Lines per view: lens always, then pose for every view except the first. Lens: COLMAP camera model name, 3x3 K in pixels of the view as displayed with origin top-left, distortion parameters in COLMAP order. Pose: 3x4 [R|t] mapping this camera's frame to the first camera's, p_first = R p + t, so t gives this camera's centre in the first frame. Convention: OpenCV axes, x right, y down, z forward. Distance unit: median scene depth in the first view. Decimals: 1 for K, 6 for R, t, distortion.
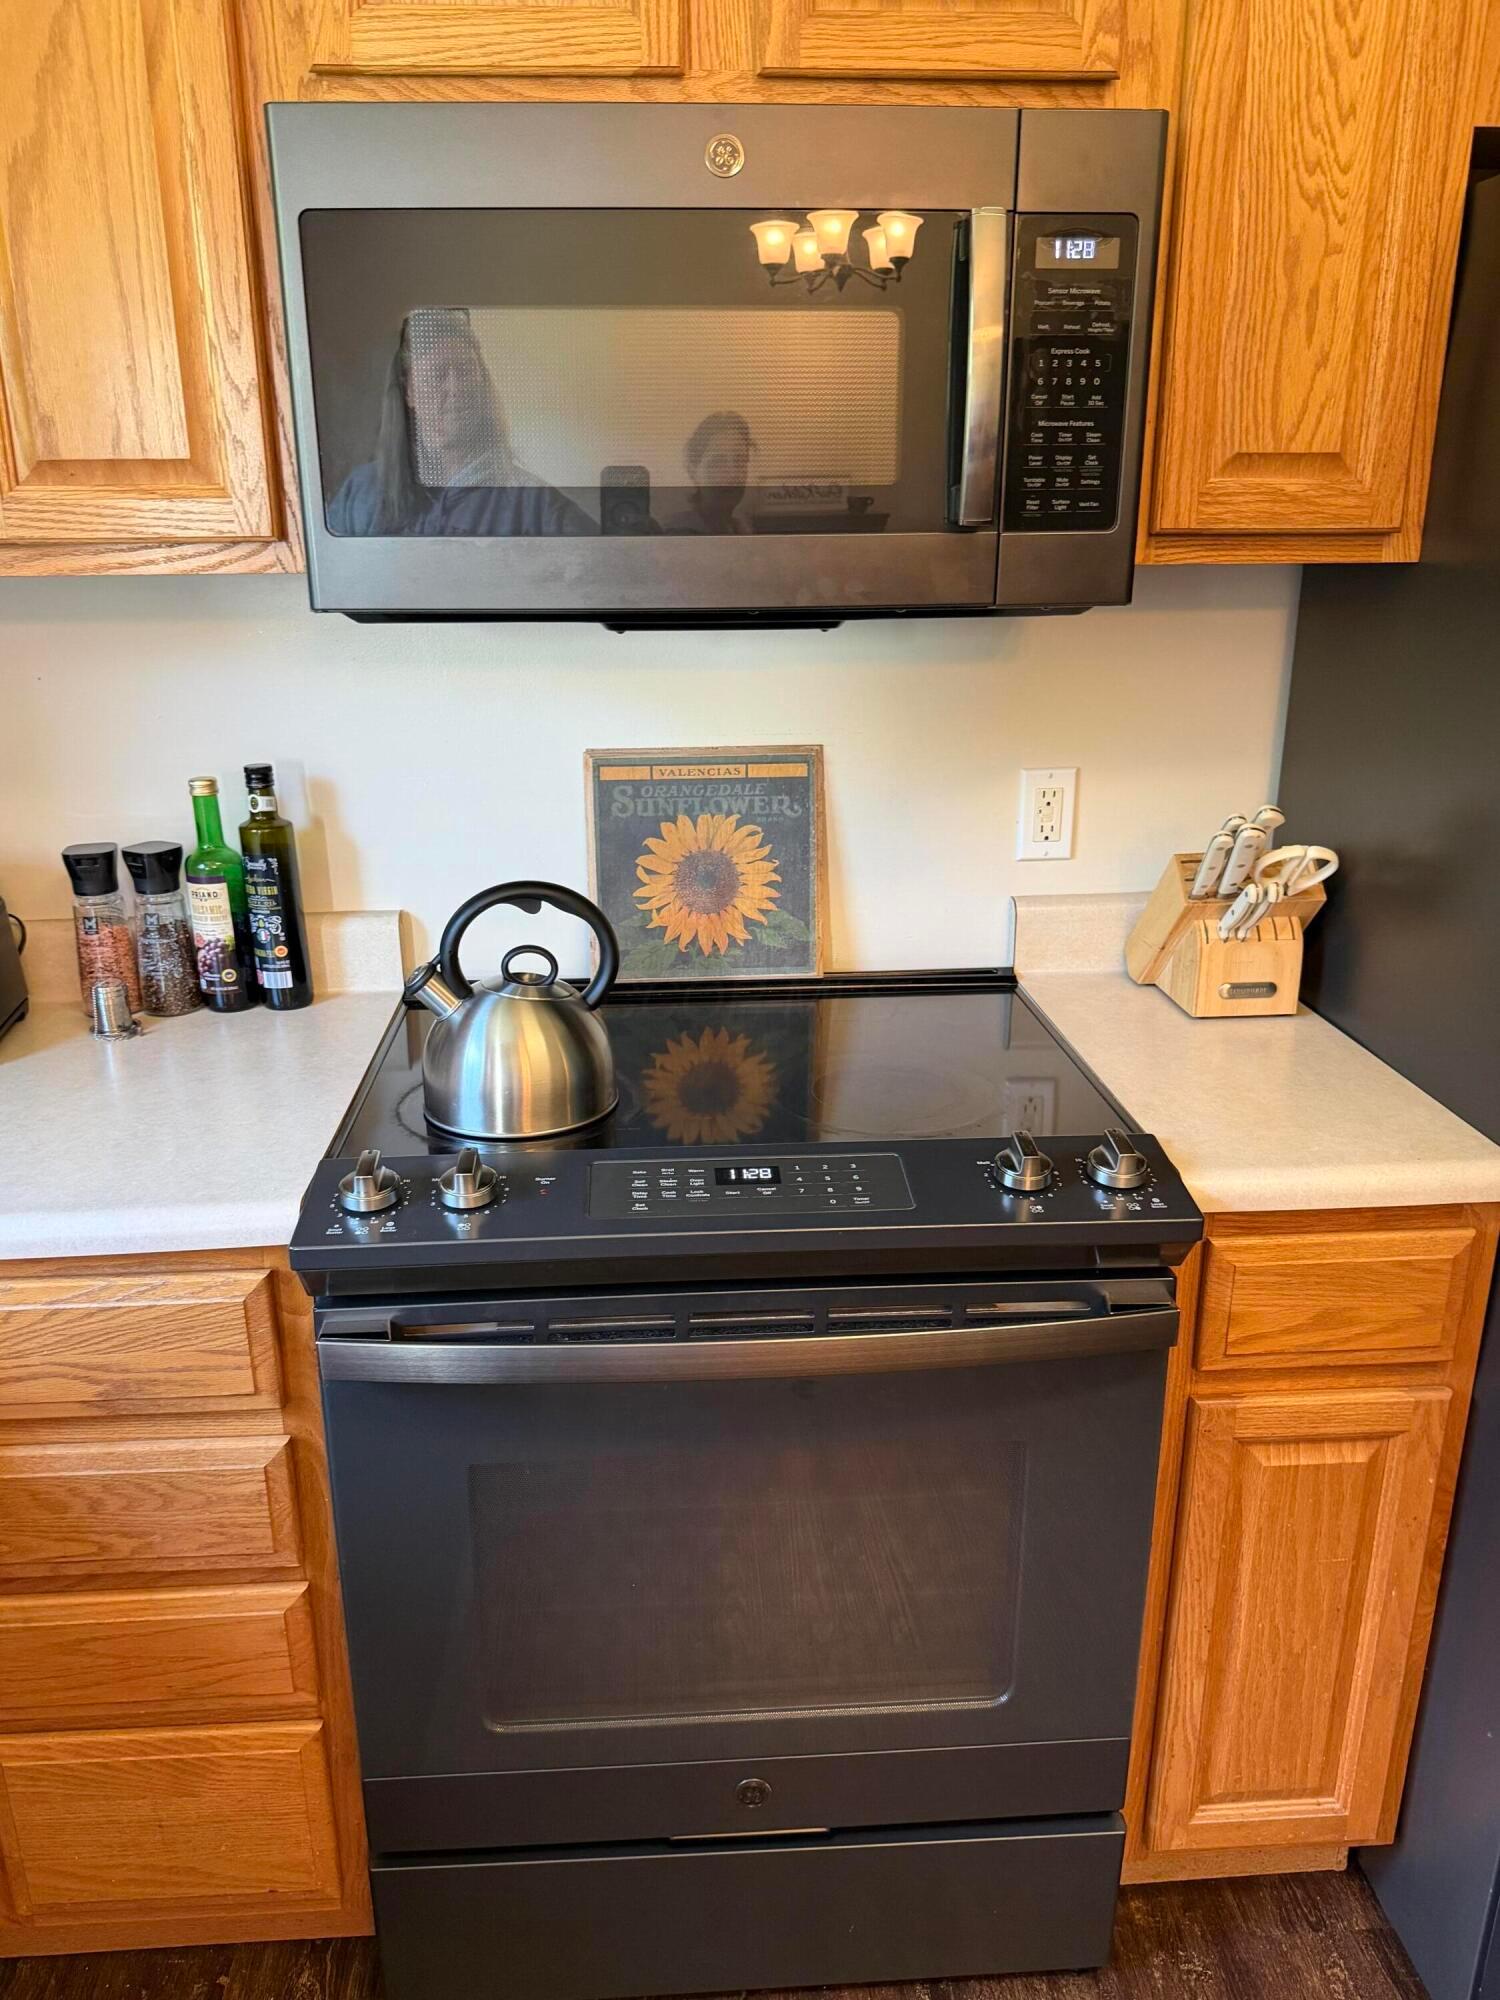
lens RADIAL K [[1475.7, 0, 750.0], [0, 1475.7, 1000.0], [0, 0, 1]] dist [0.002173, 0.000687]
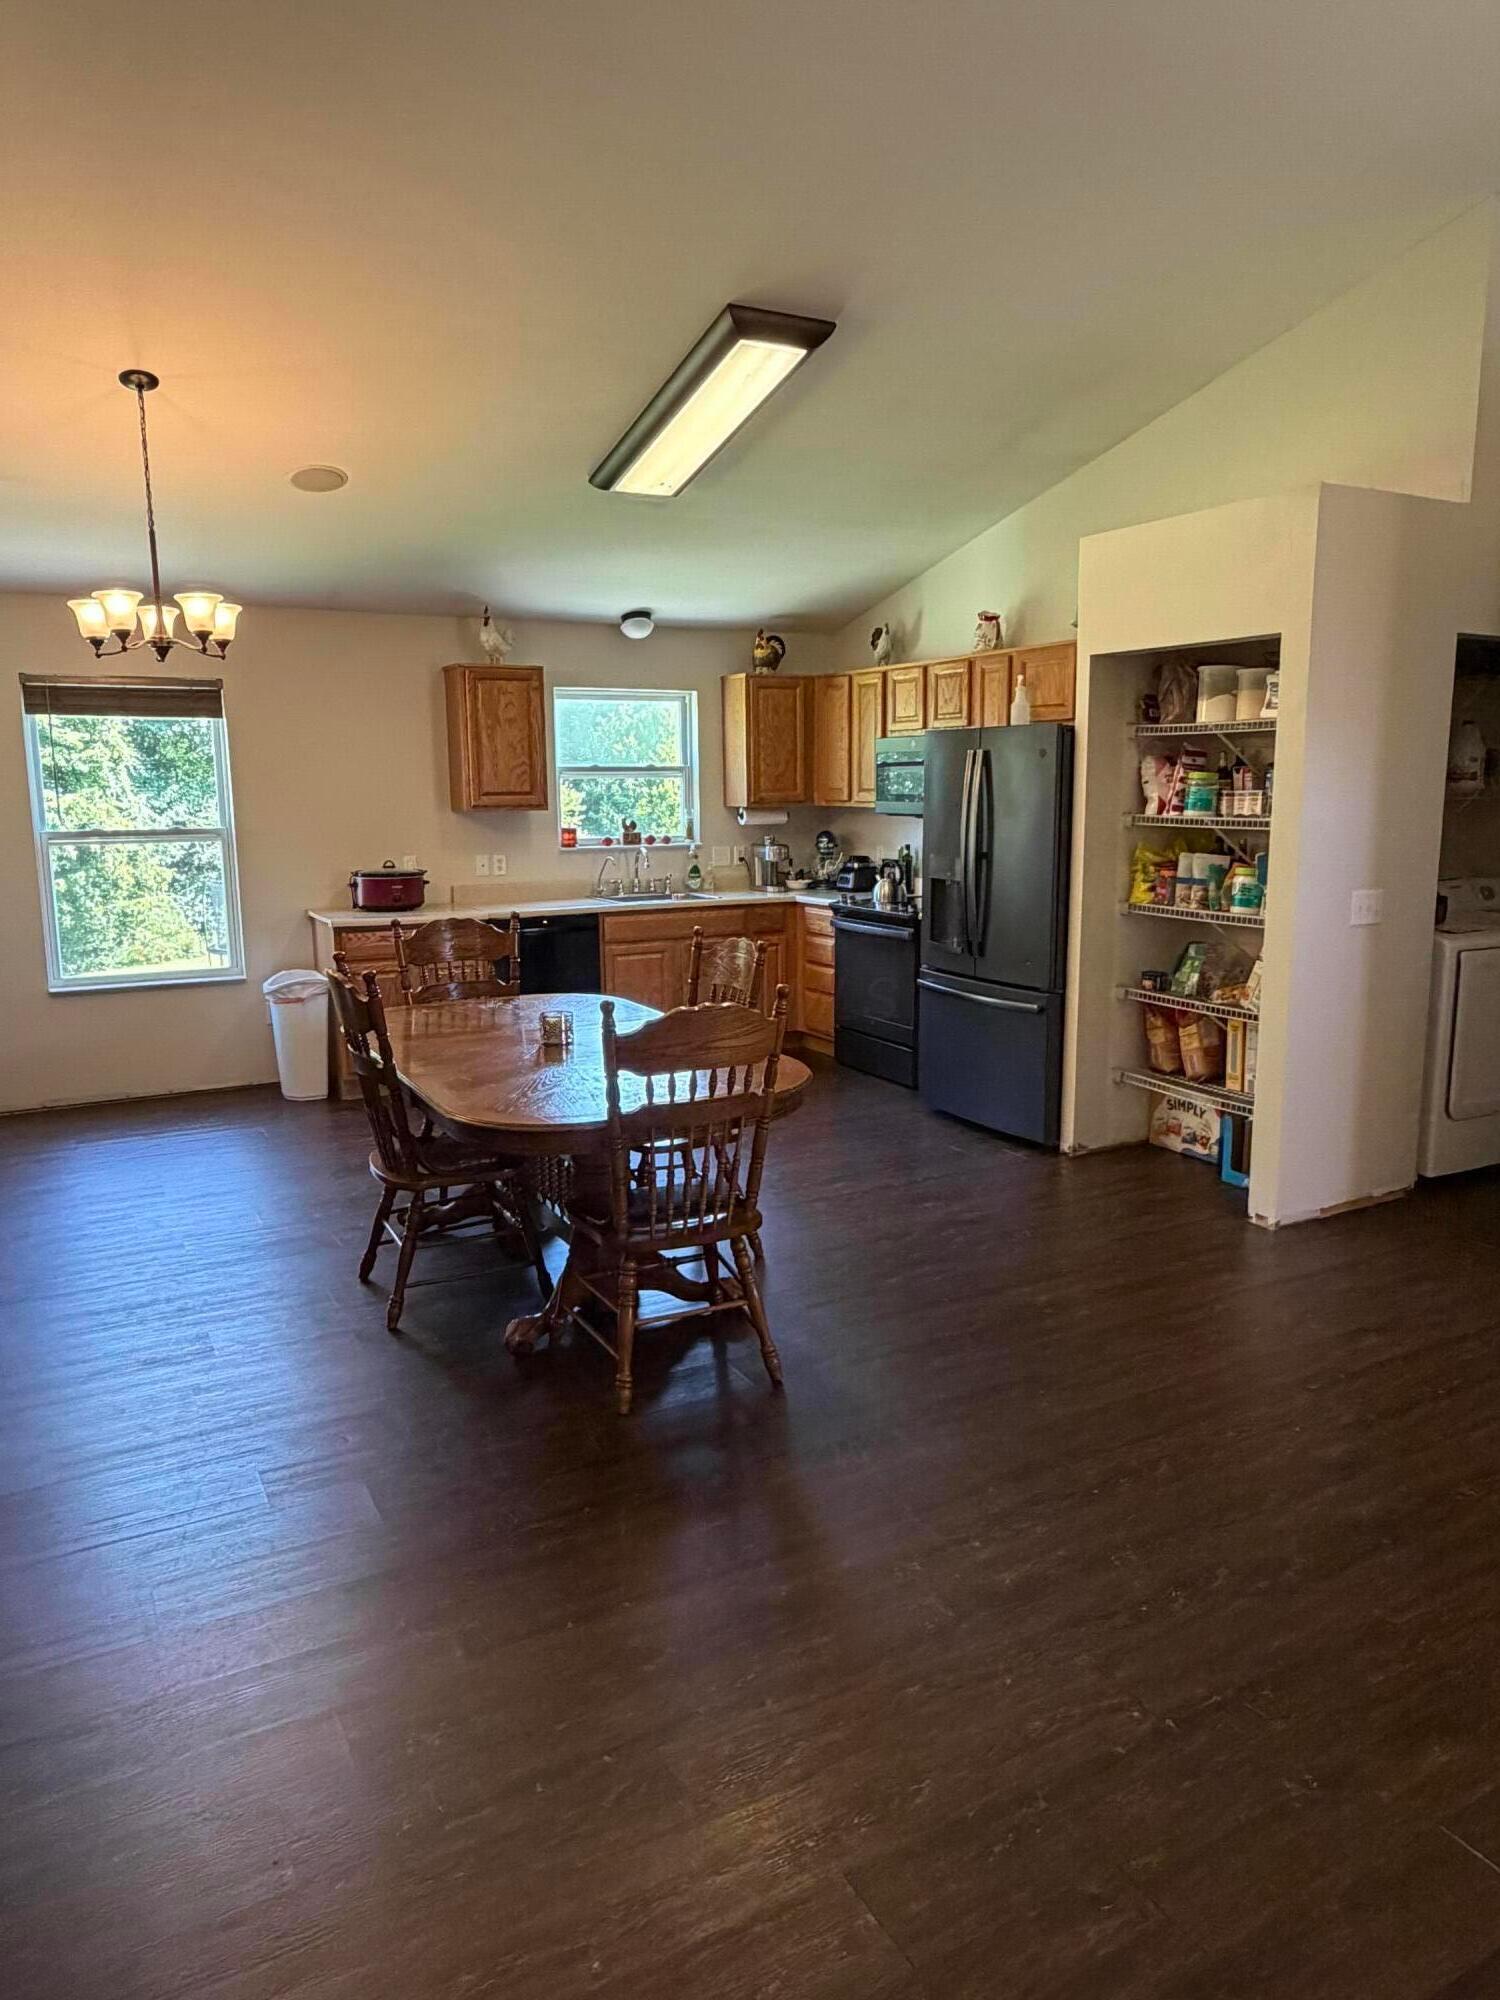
lens RADIAL K [[1318.6, 0, 750.0], [0, 1318.6, 1000.0], [0, 0, 1]] dist [0.008798, 0.001059]
pose [[0.414383, 0.151154, -0.897463, 3.525109], [-0.274109, 0.961051, 0.035301, 0.336614], [0.867843, 0.231374, 0.439676, -1.305121]]
